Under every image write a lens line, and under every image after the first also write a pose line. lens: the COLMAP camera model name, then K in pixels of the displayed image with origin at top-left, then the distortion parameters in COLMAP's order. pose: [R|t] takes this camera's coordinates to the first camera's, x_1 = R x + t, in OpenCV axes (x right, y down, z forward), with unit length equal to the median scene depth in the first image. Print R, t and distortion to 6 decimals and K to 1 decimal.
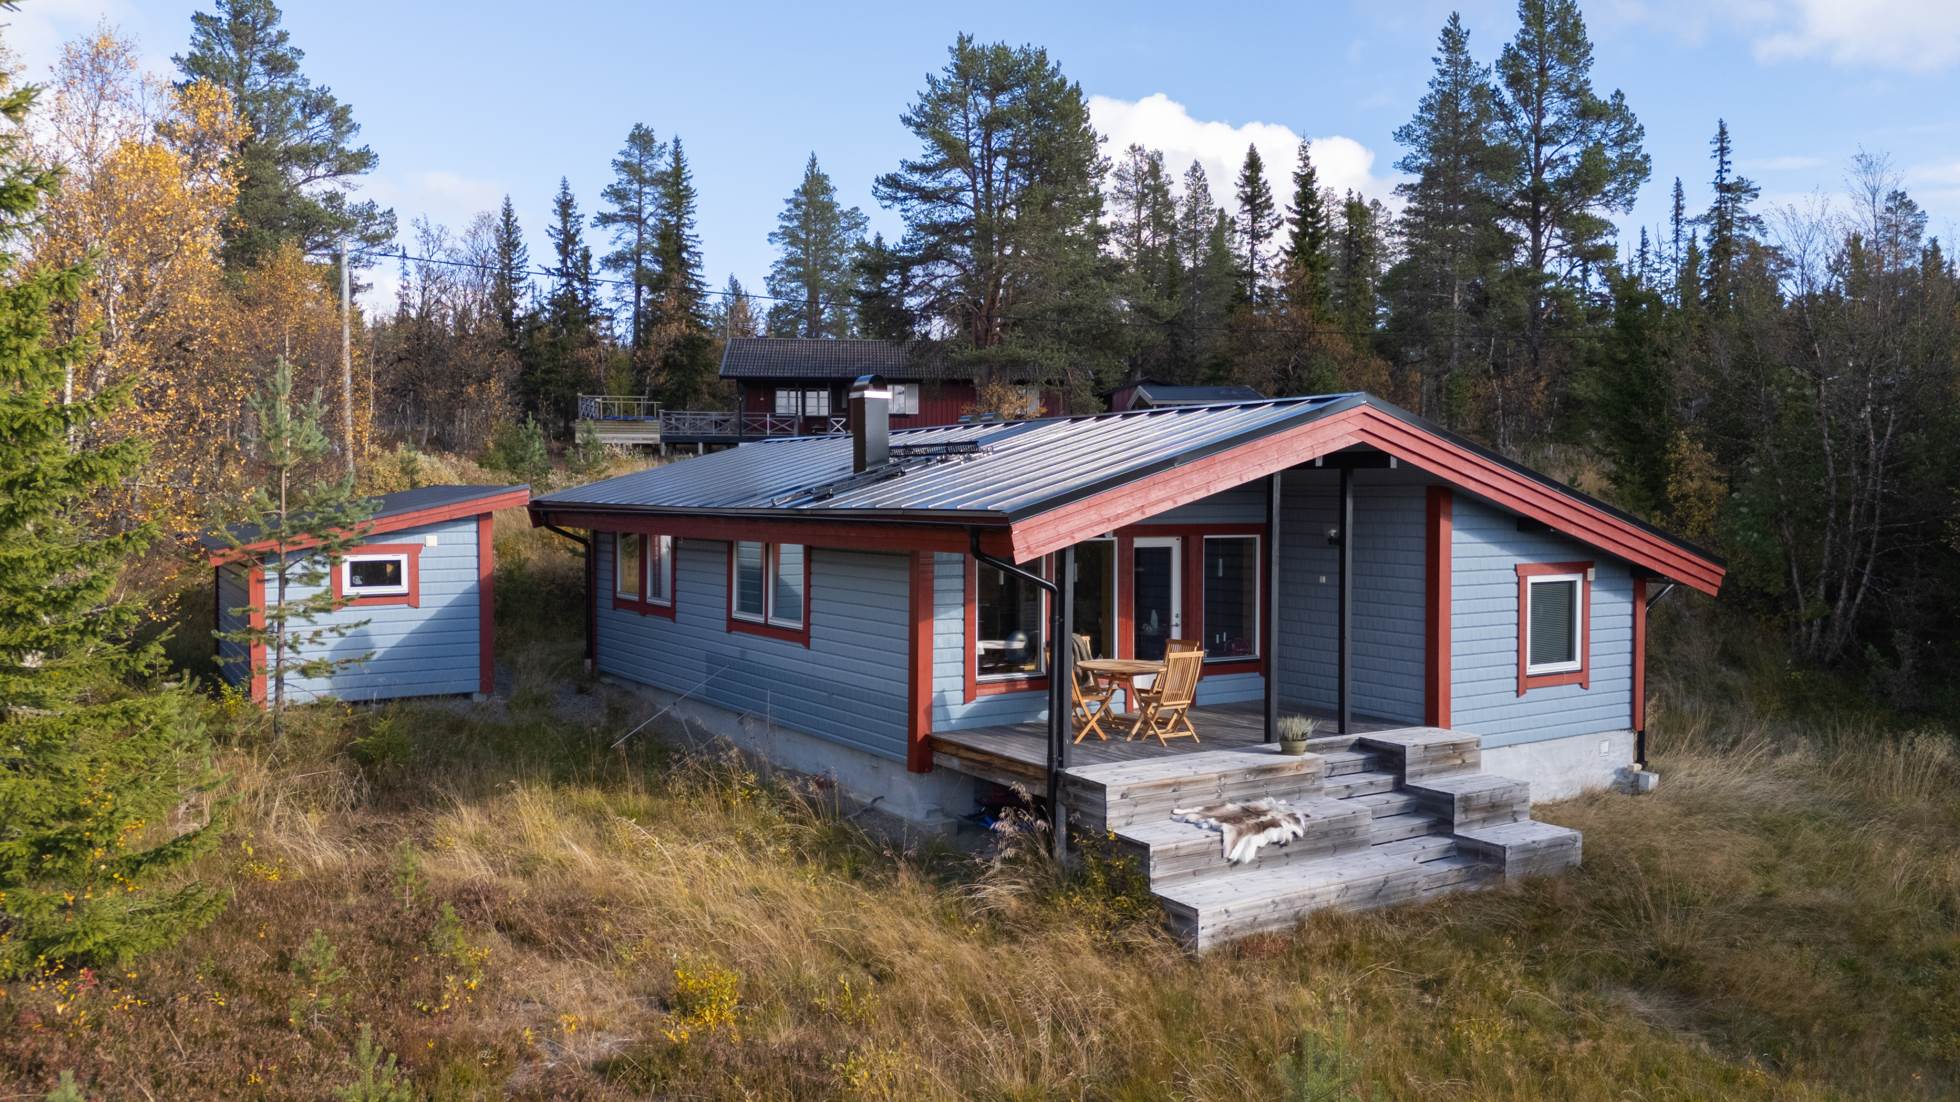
lens RADIAL K [[1432.5, 0, 985.3], [0, 1432.5, 545.4], [0, 0, 1]] dist [0.083845, -0.084404]
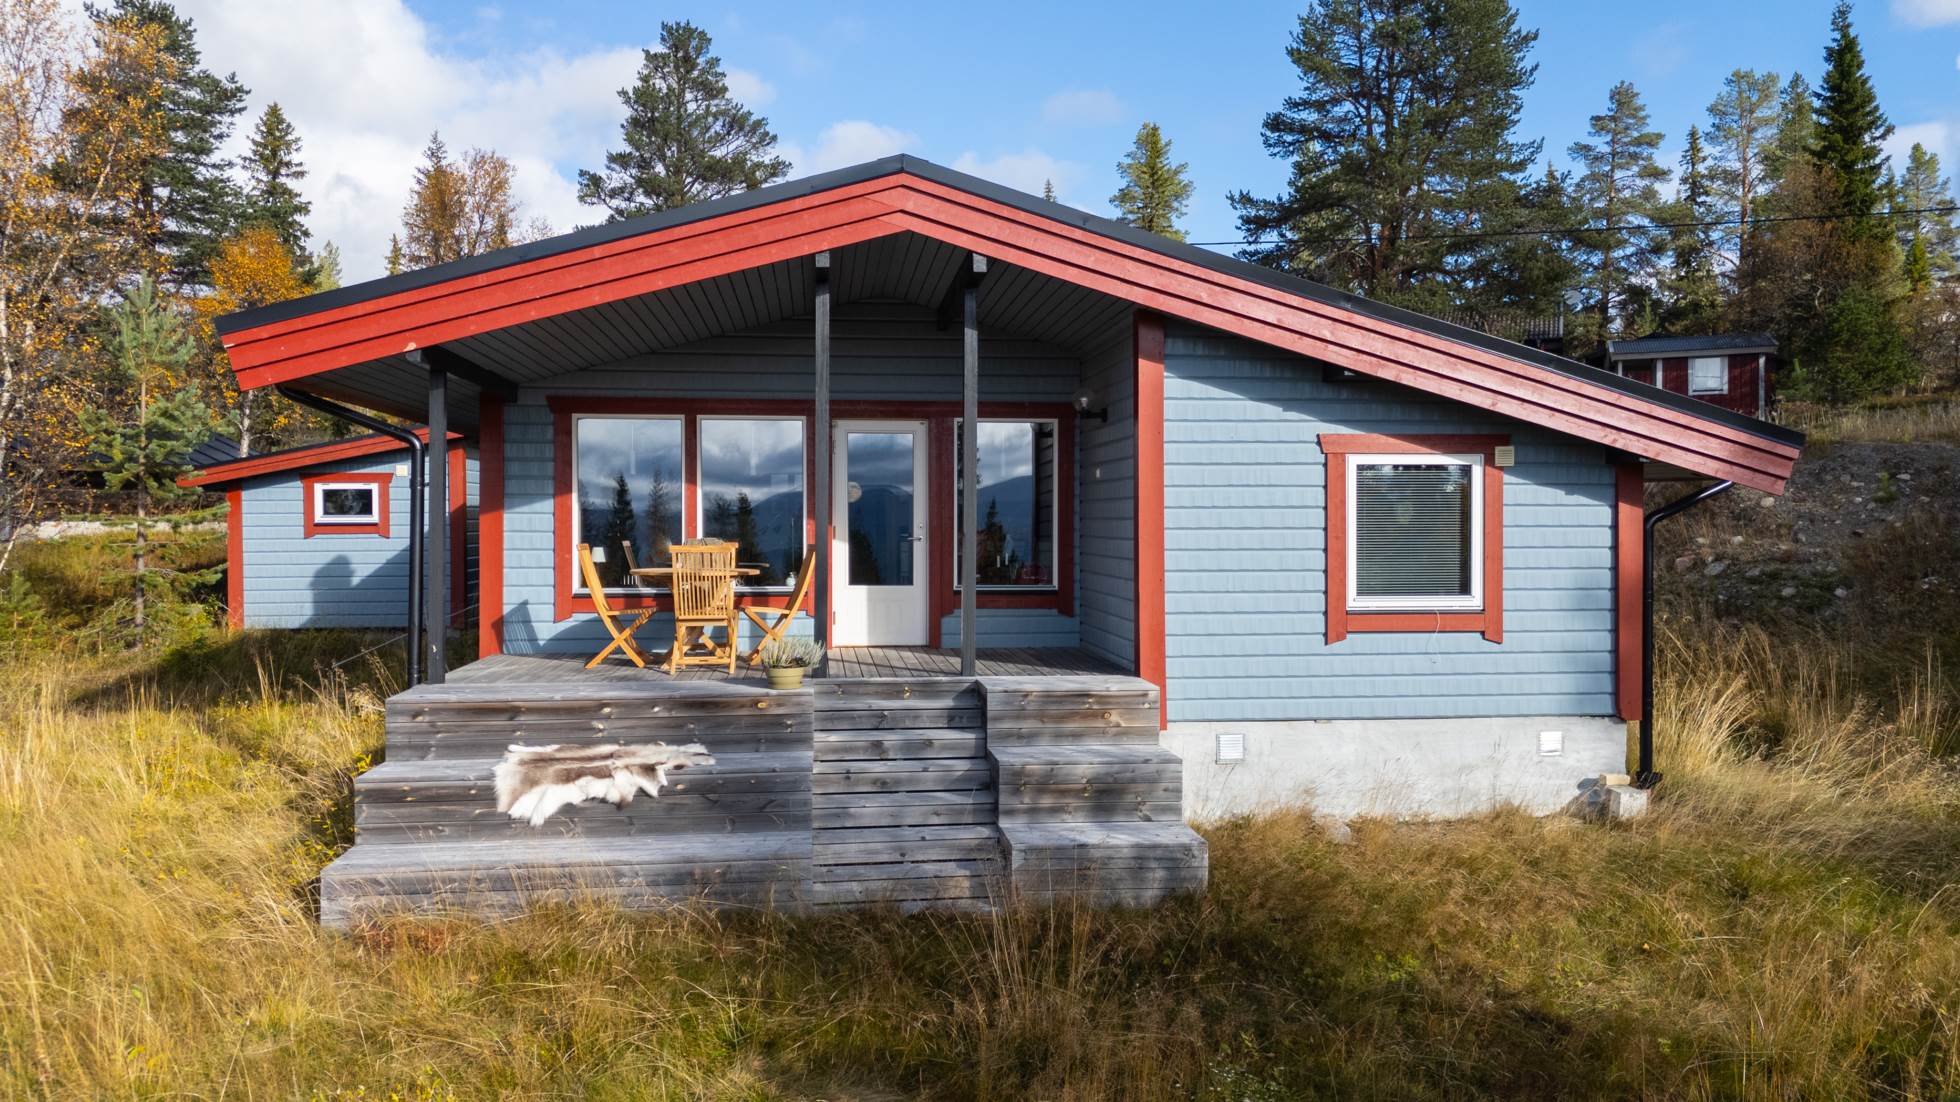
lens RADIAL K [[1432.5, 0, 985.3], [0, 1432.5, 545.4], [0, 0, 1]] dist [0.083845, -0.084404]
pose [[0.893057, 0.003853, -0.449927, 0.517558], [-0.013278, 0.999753, -0.017795, 0.074538], [0.449748, 0.021866, 0.892888, 0.367131]]
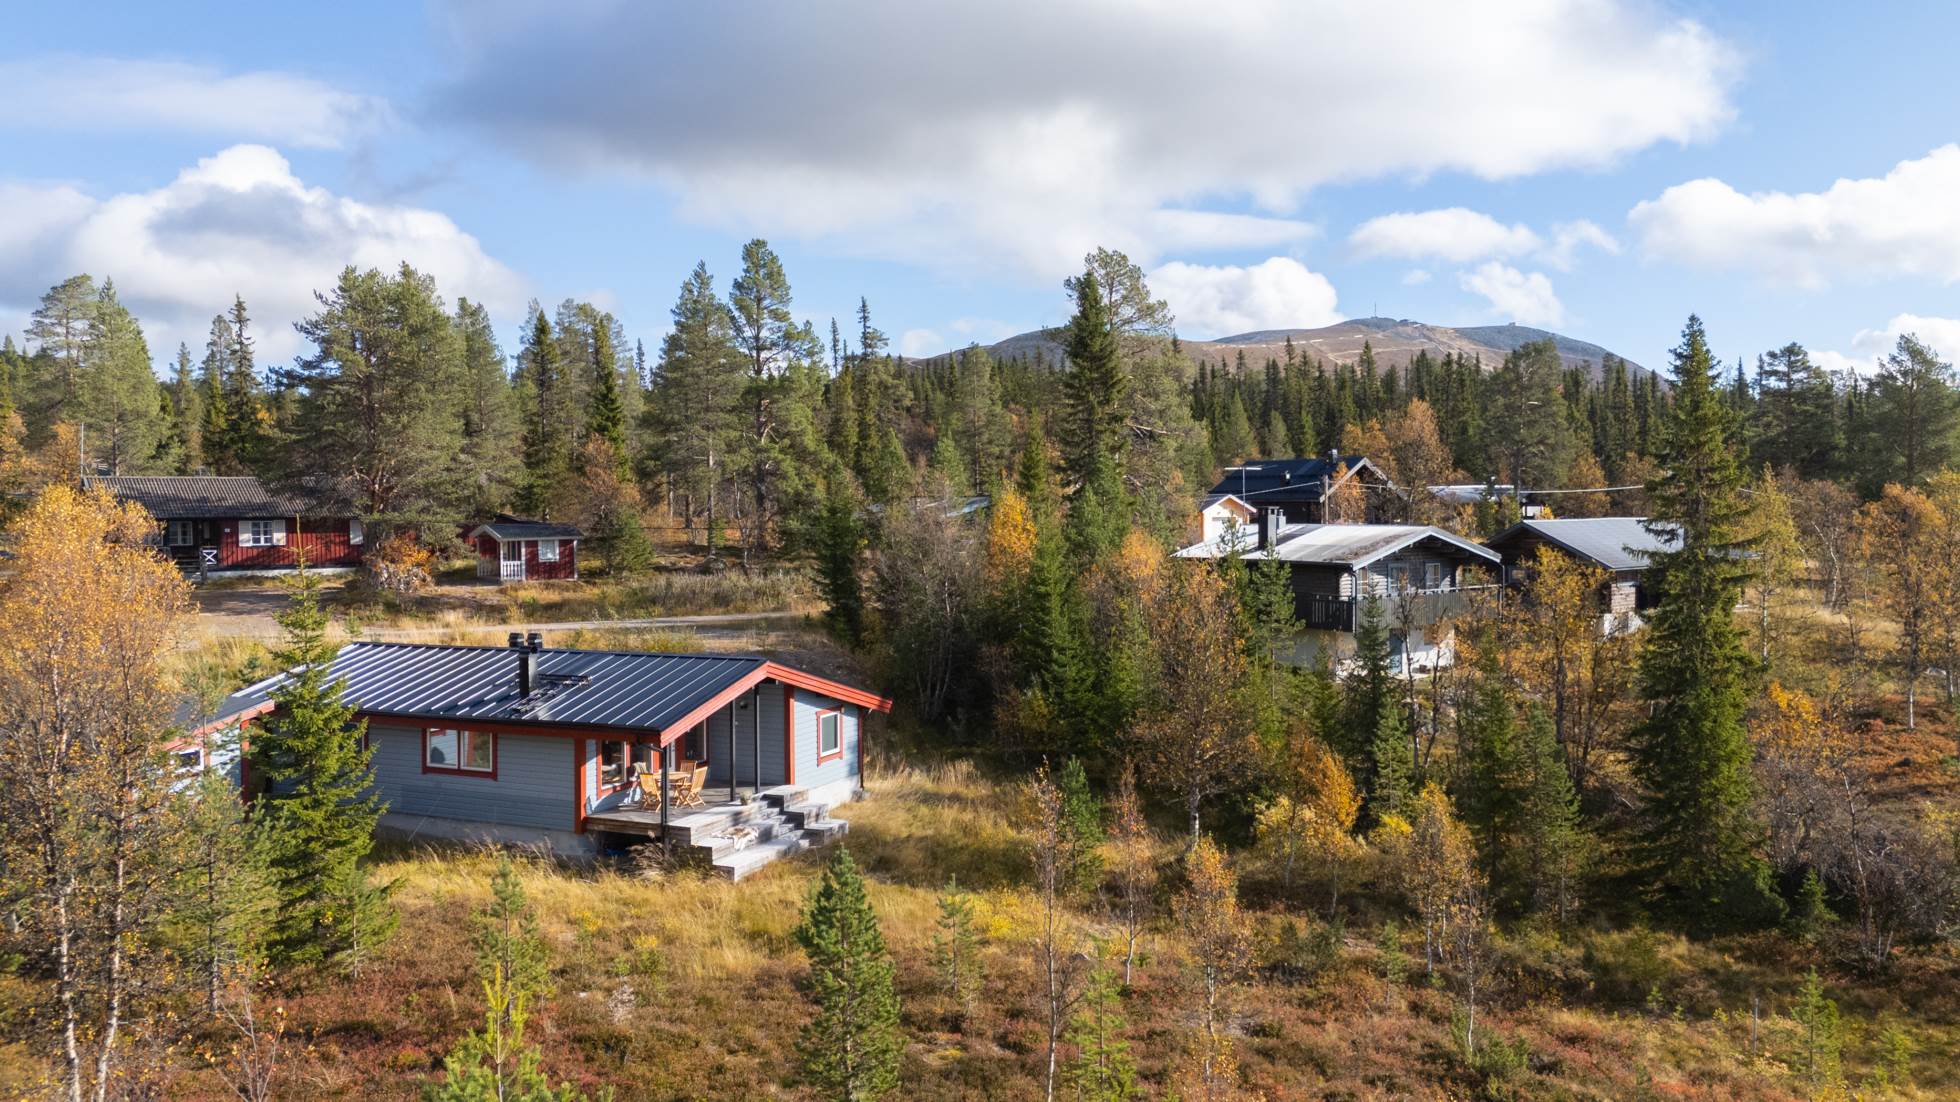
lens RADIAL K [[1432.5, 0, 985.3], [0, 1432.5, 545.4], [0, 0, 1]] dist [0.083845, -0.084404]
pose [[0.851591, -0.024297, 0.523643, -0.622720], [0.028848, 0.999584, -0.000535, -0.249488], [-0.523412, 0.015561, 0.851938, -1.156025]]
